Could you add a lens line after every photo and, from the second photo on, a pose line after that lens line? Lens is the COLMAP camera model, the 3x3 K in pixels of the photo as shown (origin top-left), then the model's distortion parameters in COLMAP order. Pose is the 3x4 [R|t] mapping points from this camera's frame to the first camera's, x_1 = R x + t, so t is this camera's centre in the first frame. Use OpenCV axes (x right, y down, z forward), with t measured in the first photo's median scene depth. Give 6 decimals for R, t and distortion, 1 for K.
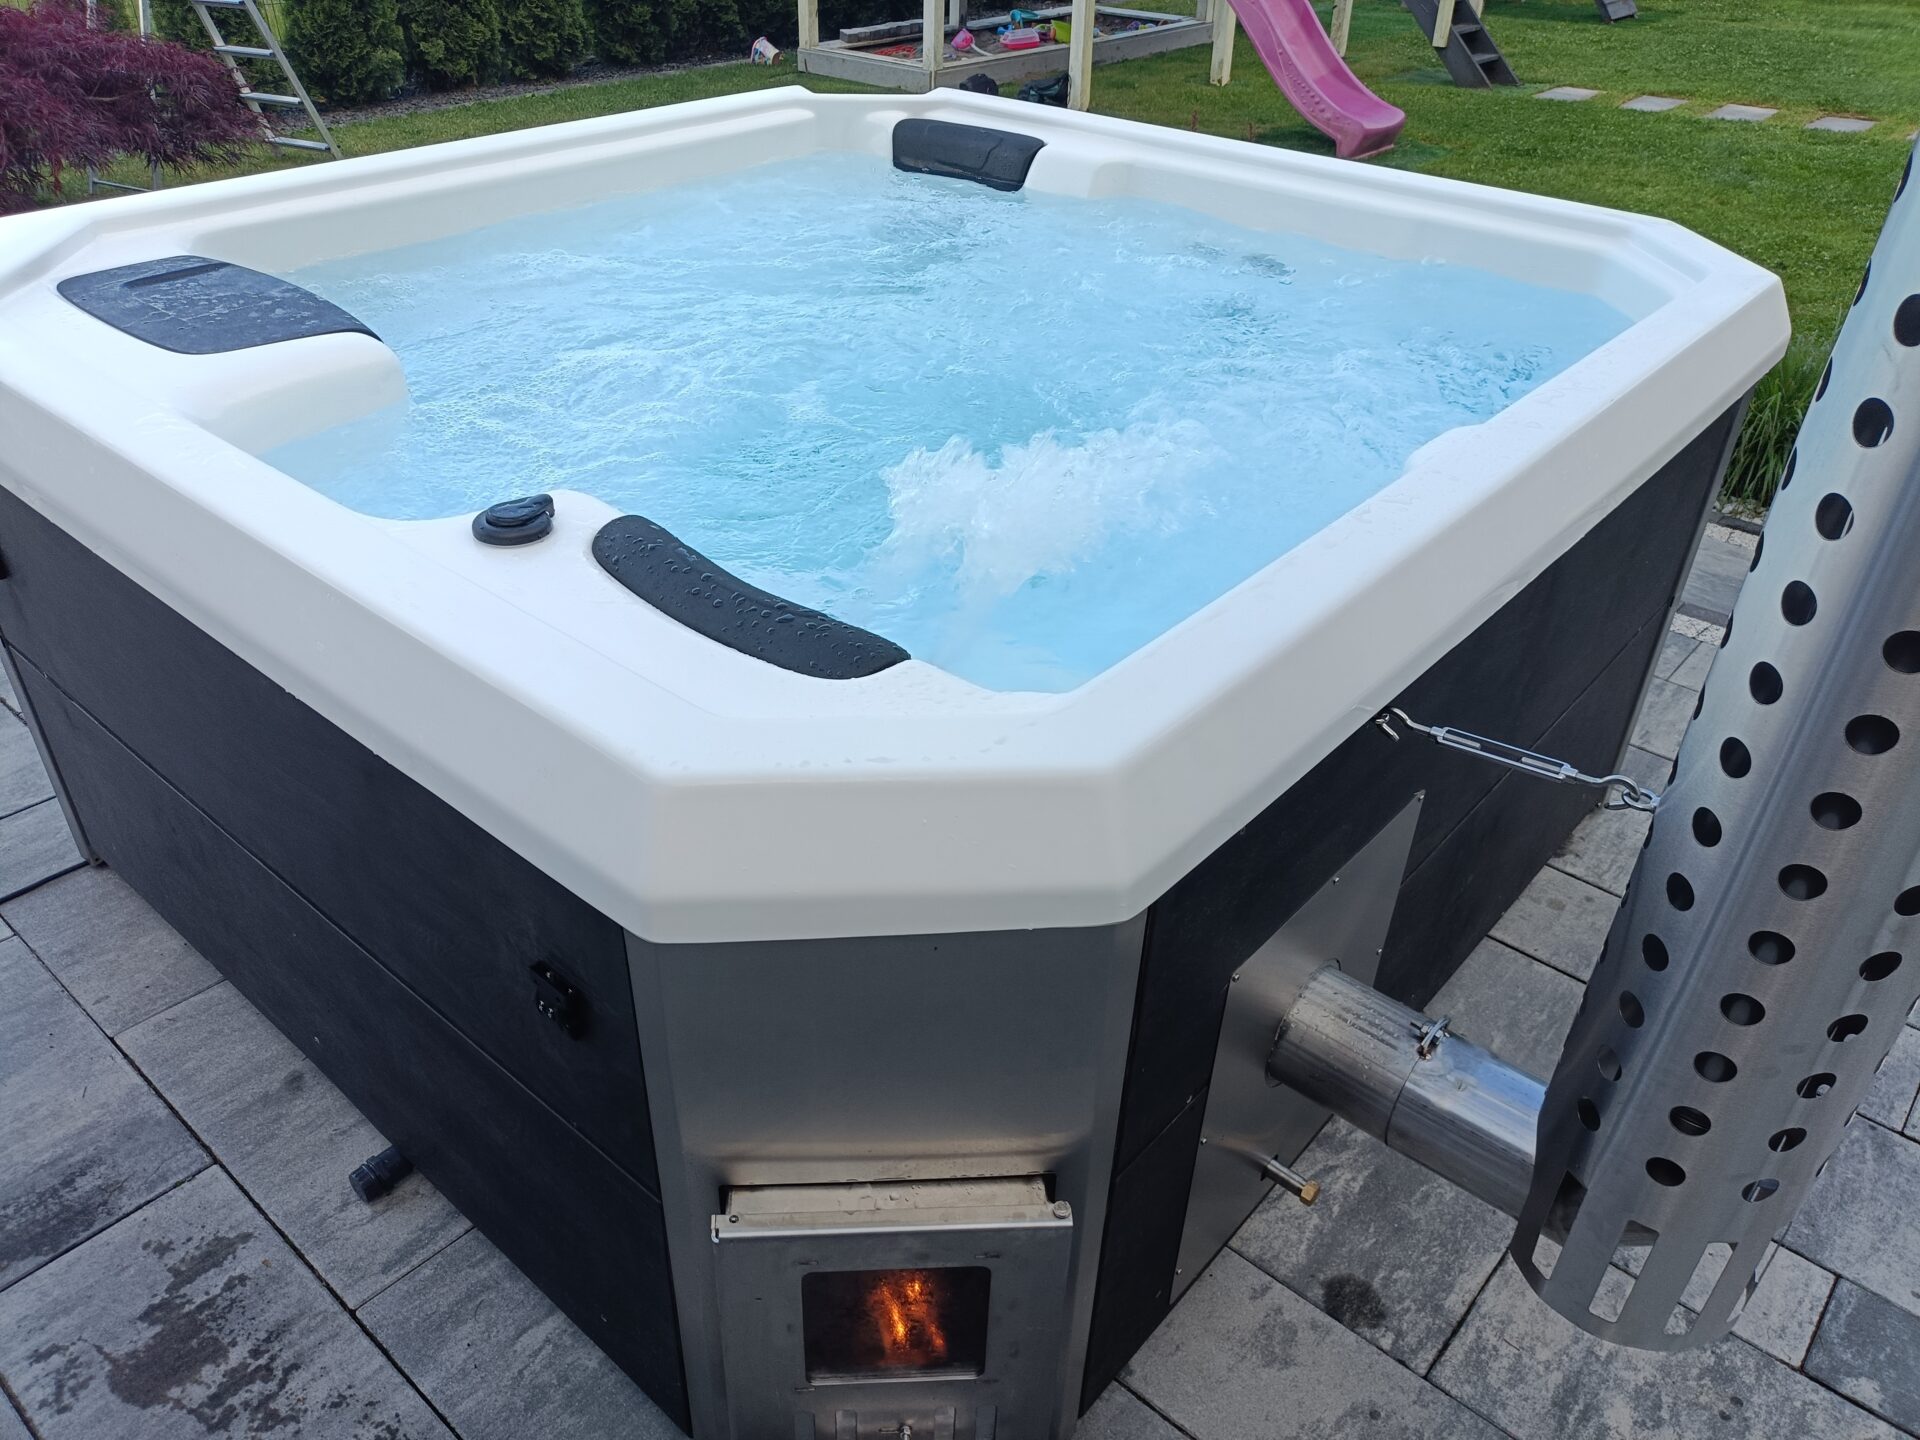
lens RADIAL K [[1425.3, 0, 943.4], [0, 1425.3, 731.4], [0, 0, 1]] dist [0.007046, -0.001303]
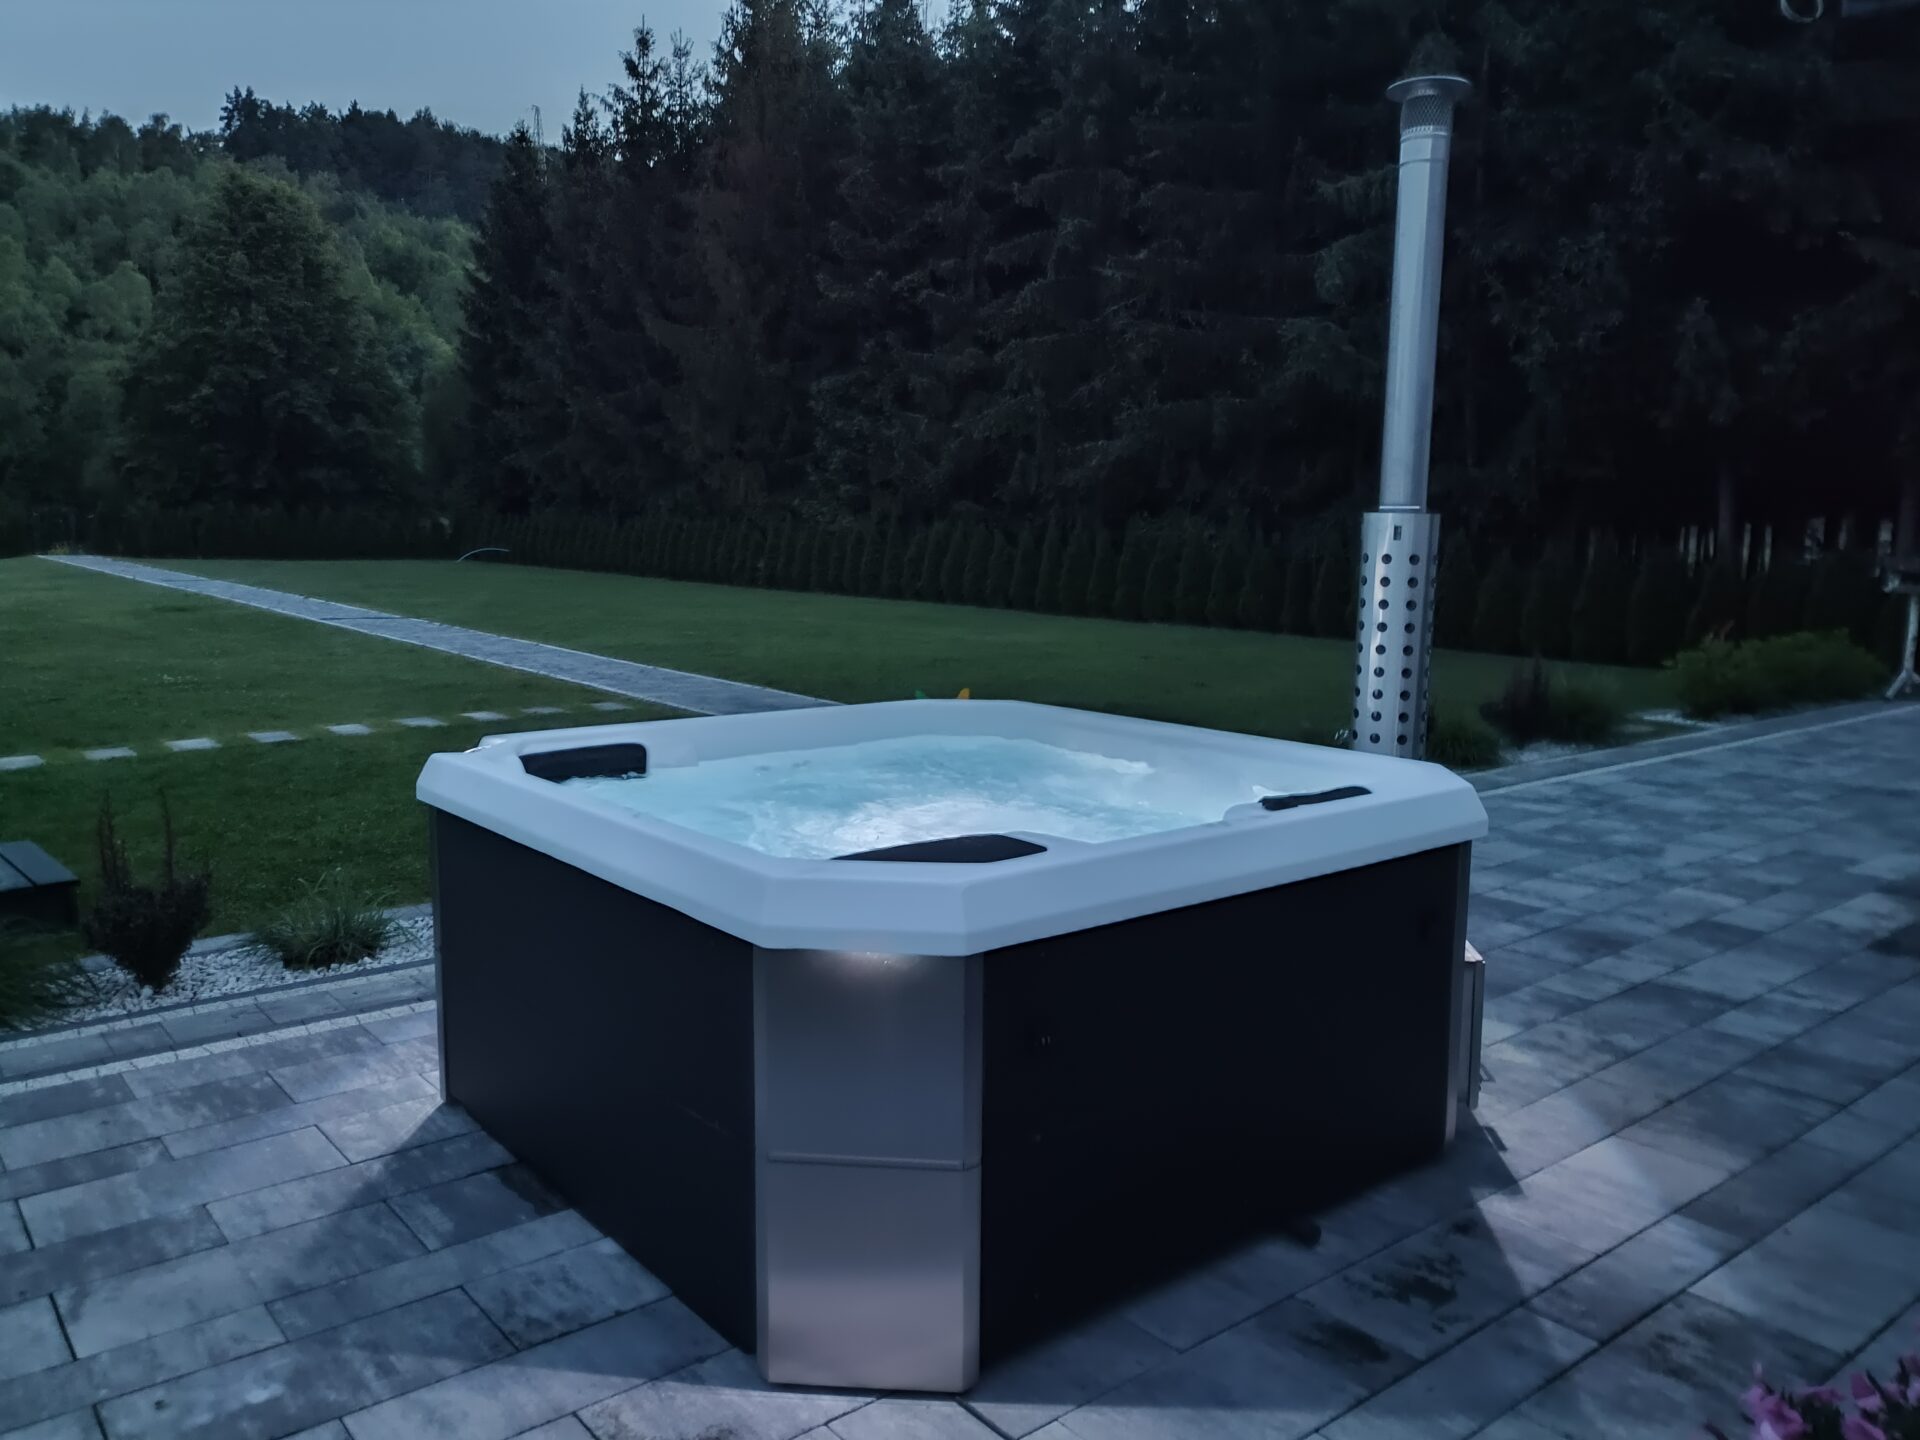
lens RADIAL K [[1445.5, 0, 951.0], [0, 1445.5, 722.4], [0, 0, 1]] dist [0.044084, -0.036839]
pose [[0.170858, -0.152884, 0.973362, -2.229006], [0.547026, 0.836369, 0.035345, -0.529741], [-0.819494, 0.526416, 0.226532, 0.676257]]
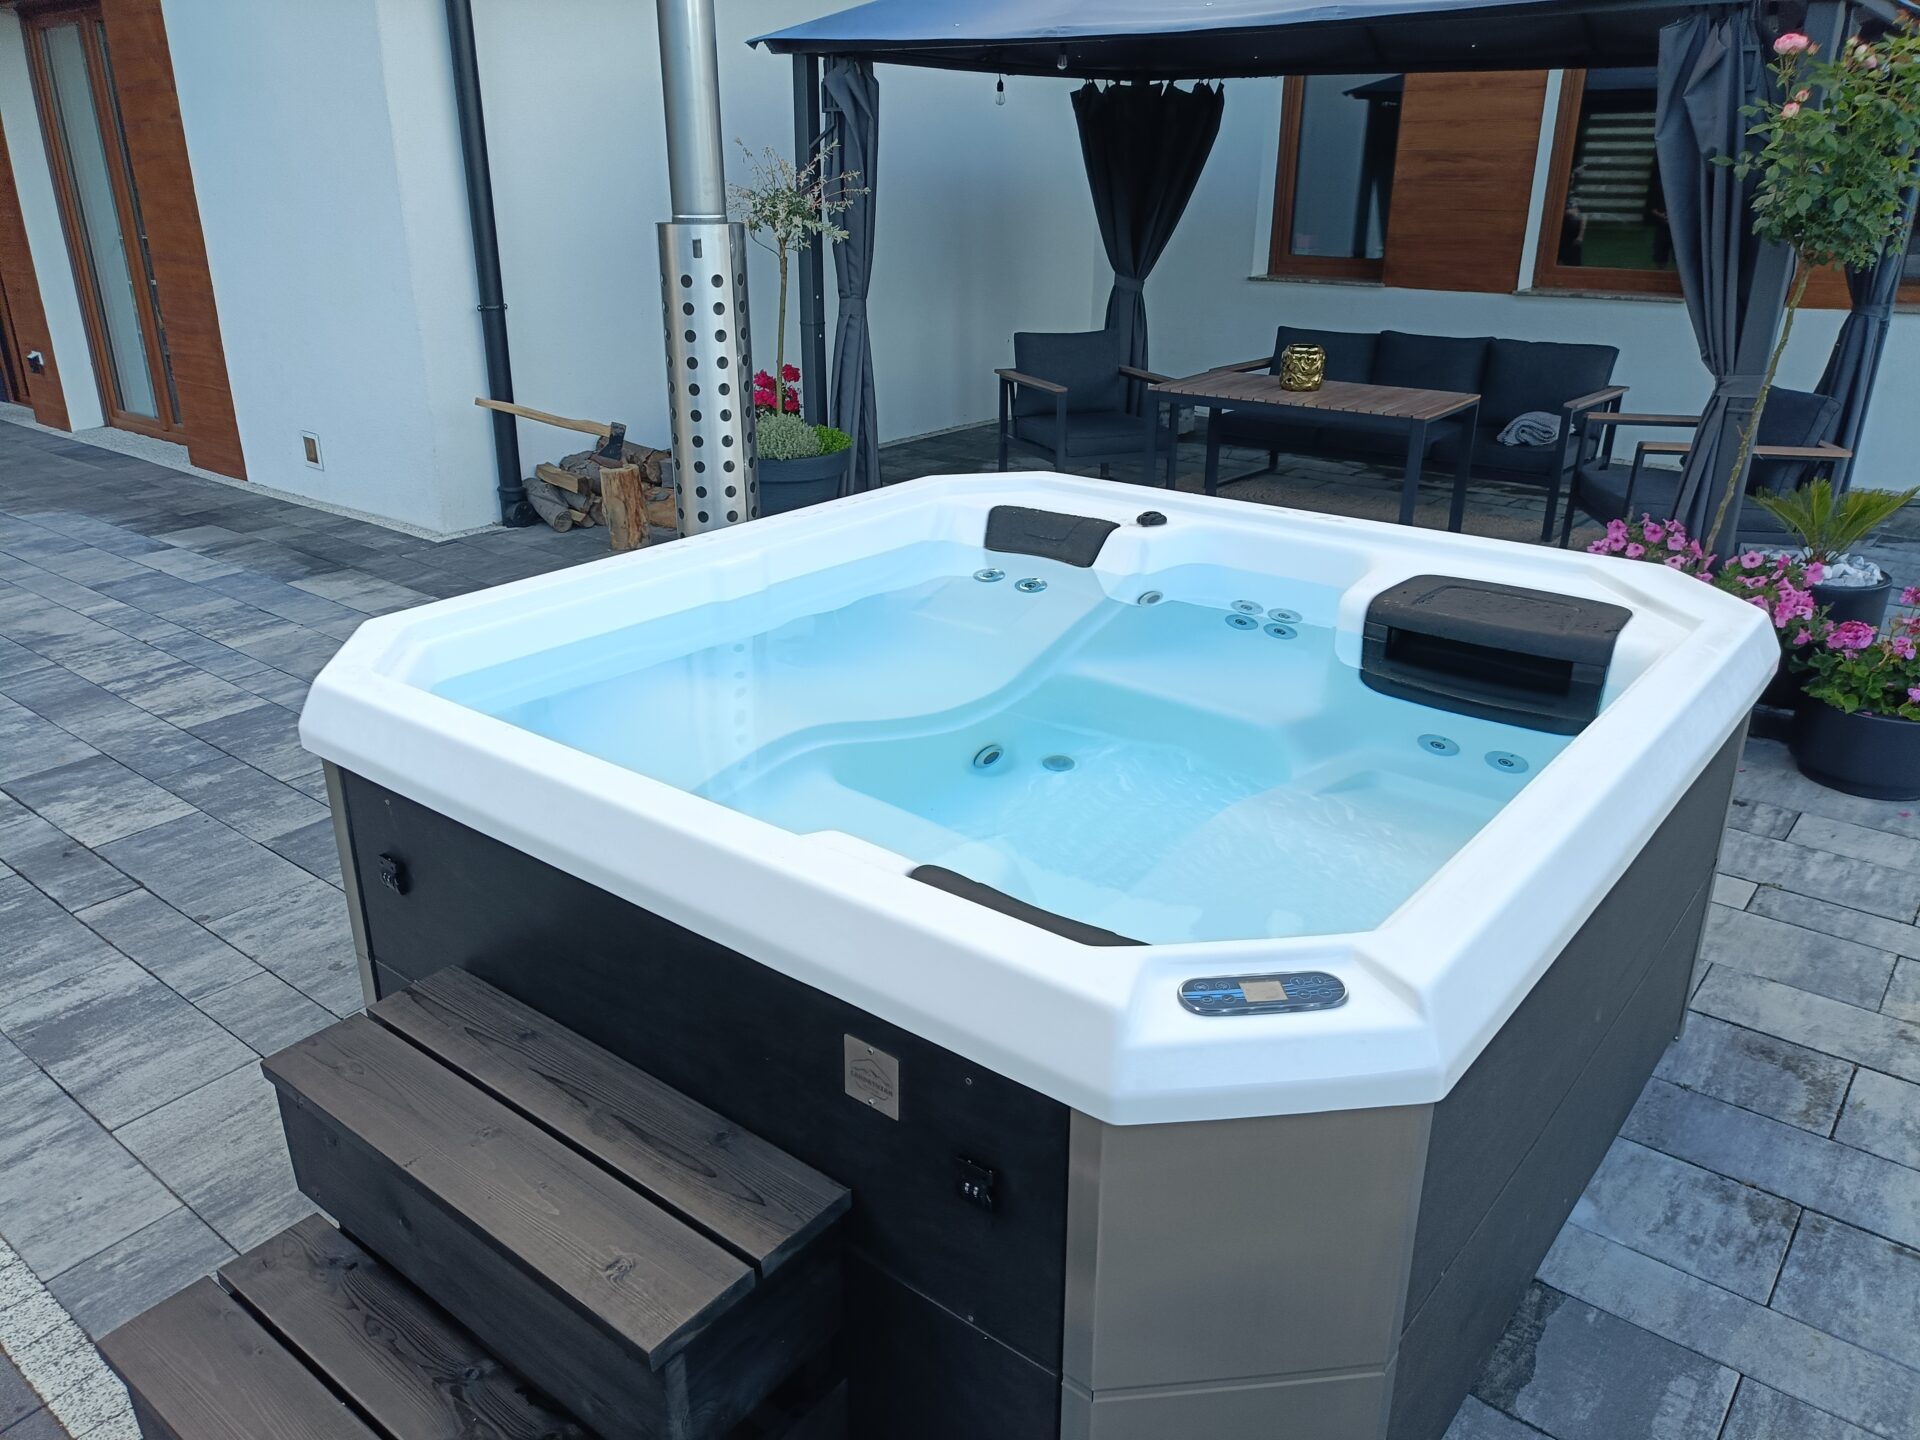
lens RADIAL K [[1410.1, 0, 948.7], [0, 1410.1, 723.6], [0, 0, 1]] dist [0.030877, -0.023025]
pose [[-0.999034, -0.001850, -0.043898, 0.142622], [-0.037385, 0.560699, 0.827176, -1.649359], [0.023083, 0.828018, -0.560226, 2.212557]]
